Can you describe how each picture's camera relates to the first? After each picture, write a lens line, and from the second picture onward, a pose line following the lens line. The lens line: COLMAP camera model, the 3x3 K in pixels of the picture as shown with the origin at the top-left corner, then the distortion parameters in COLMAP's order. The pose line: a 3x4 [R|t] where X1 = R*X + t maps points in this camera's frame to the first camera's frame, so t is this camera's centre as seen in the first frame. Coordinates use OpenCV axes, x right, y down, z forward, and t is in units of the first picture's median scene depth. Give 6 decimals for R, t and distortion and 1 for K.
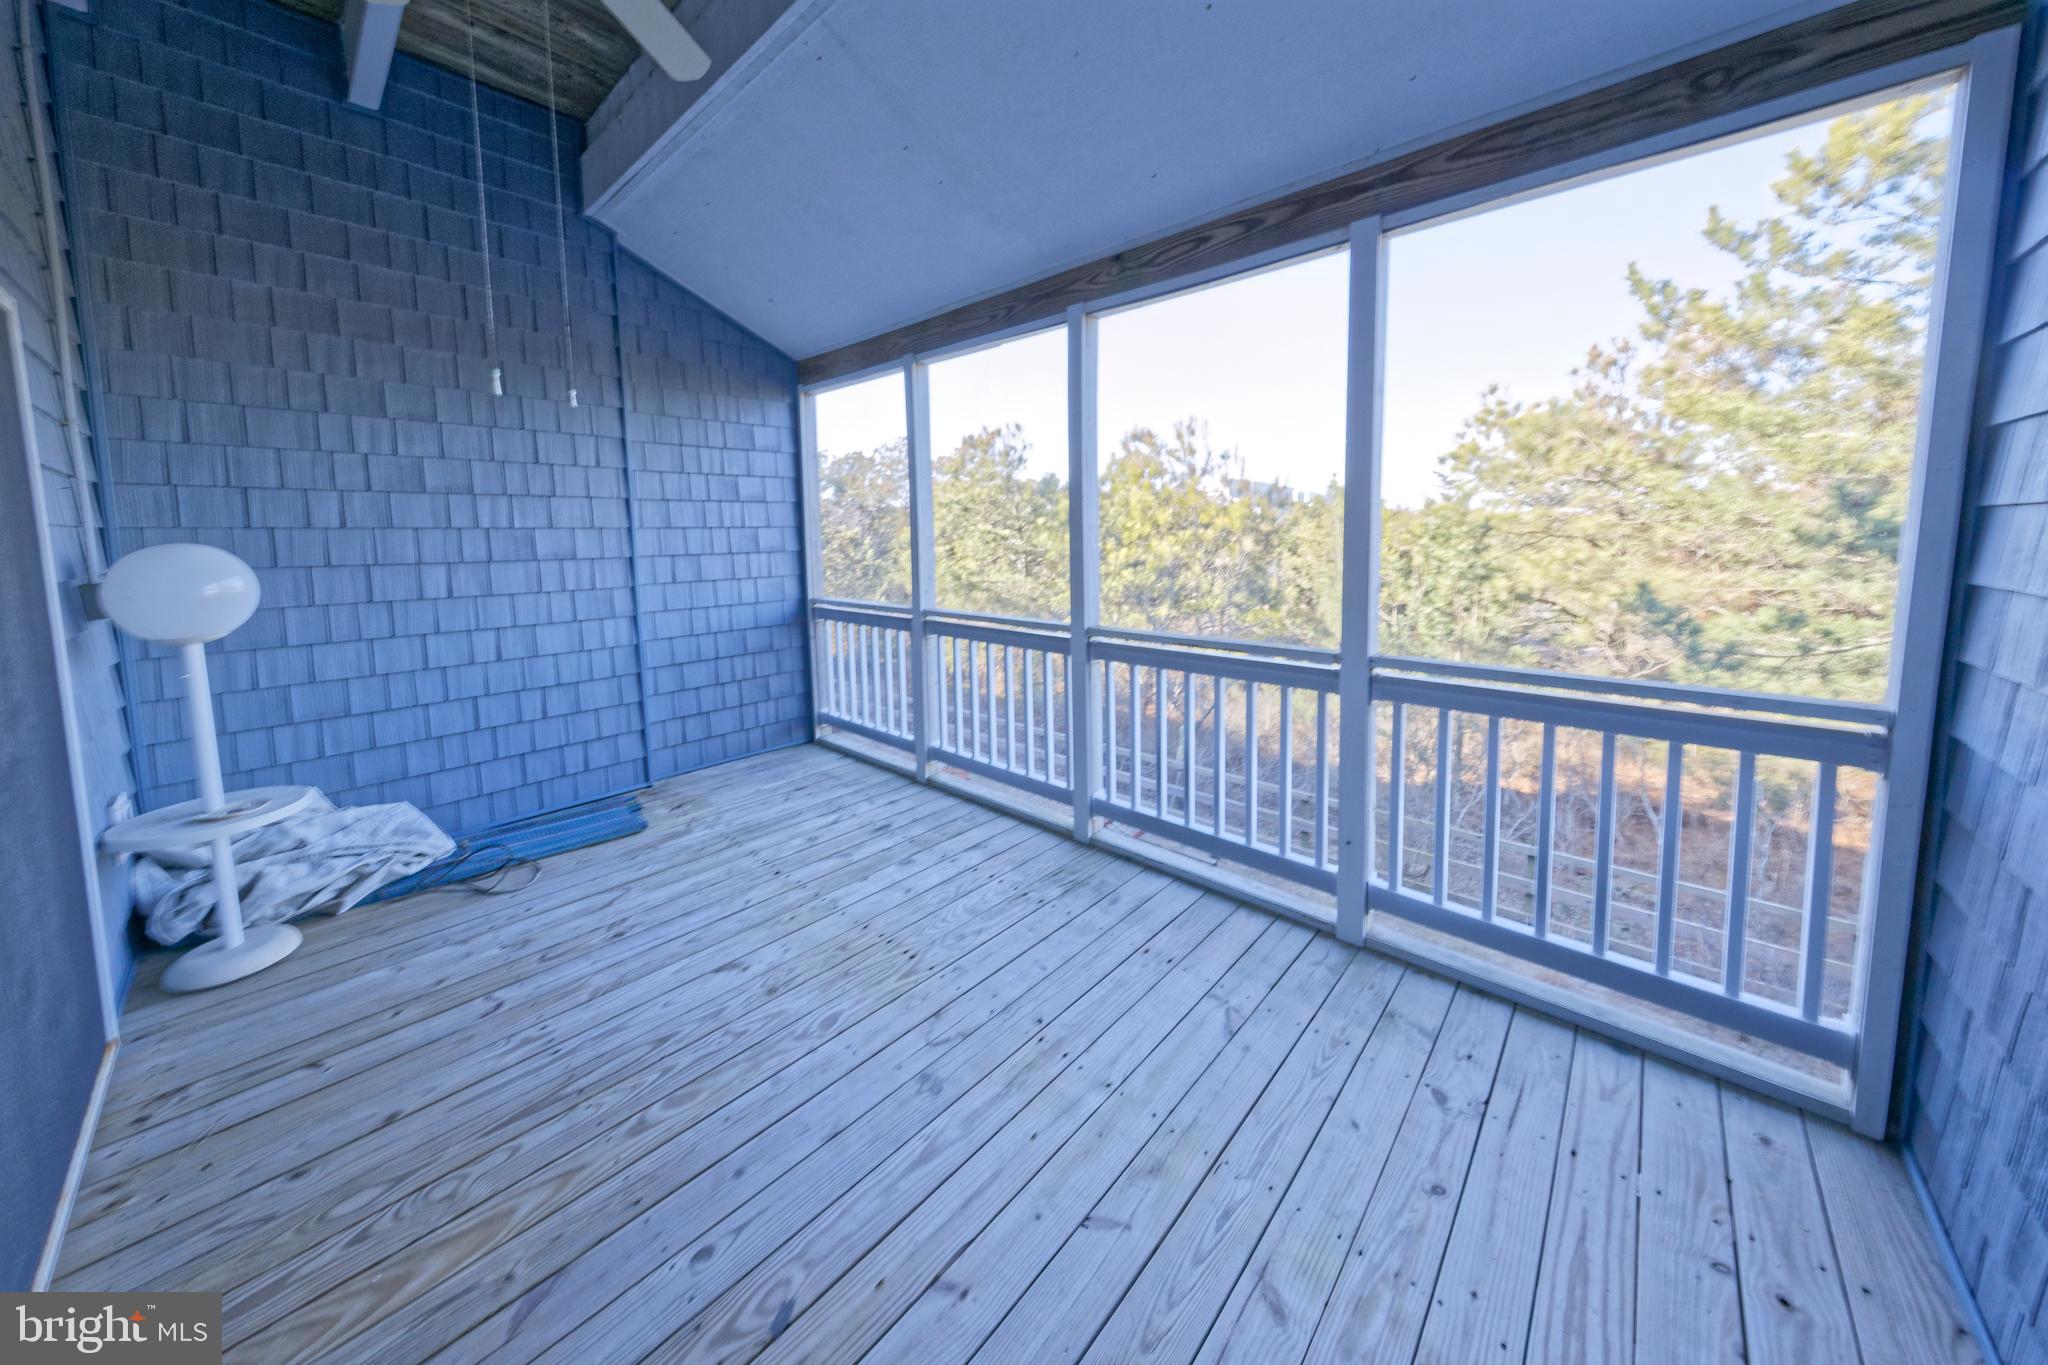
lens RADIAL K [[684.9, 0, 1021.2], [0, 684.9, 589.8], [0, 0, 1]] dist [0.002017, -0.000055]
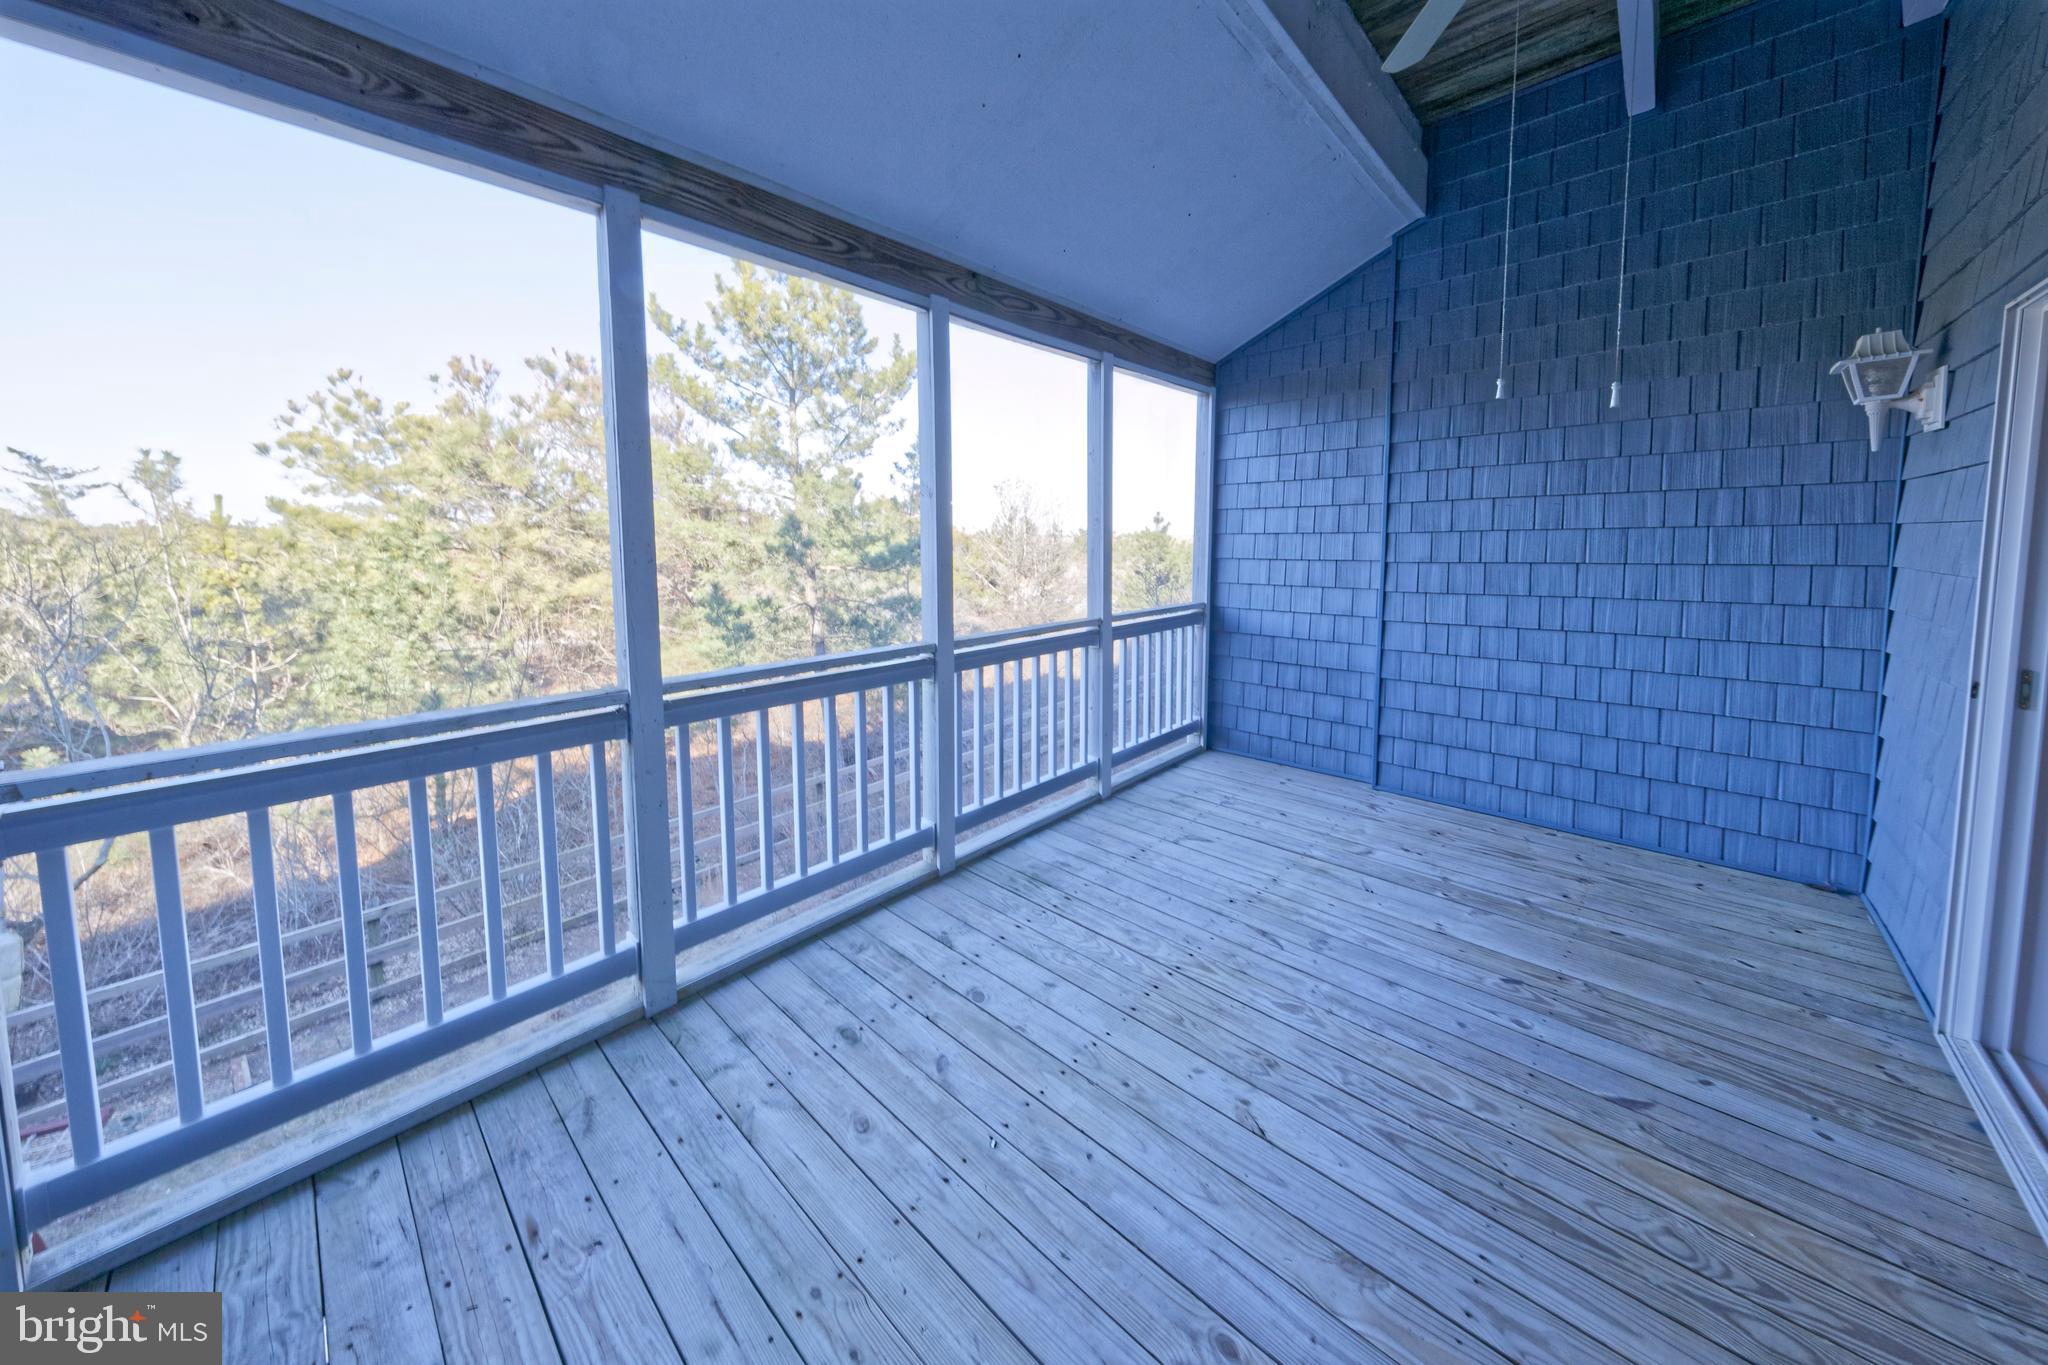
lens RADIAL K [[684.9, 0, 1021.2], [0, 684.9, 589.8], [0, 0, 1]] dist [0.002017, -0.000055]
pose [[0.000412, -0.067690, 0.997706, -0.884483], [0.084790, 0.994116, 0.067412, -0.076712], [-0.996399, 0.084568, 0.006149, 0.931198]]
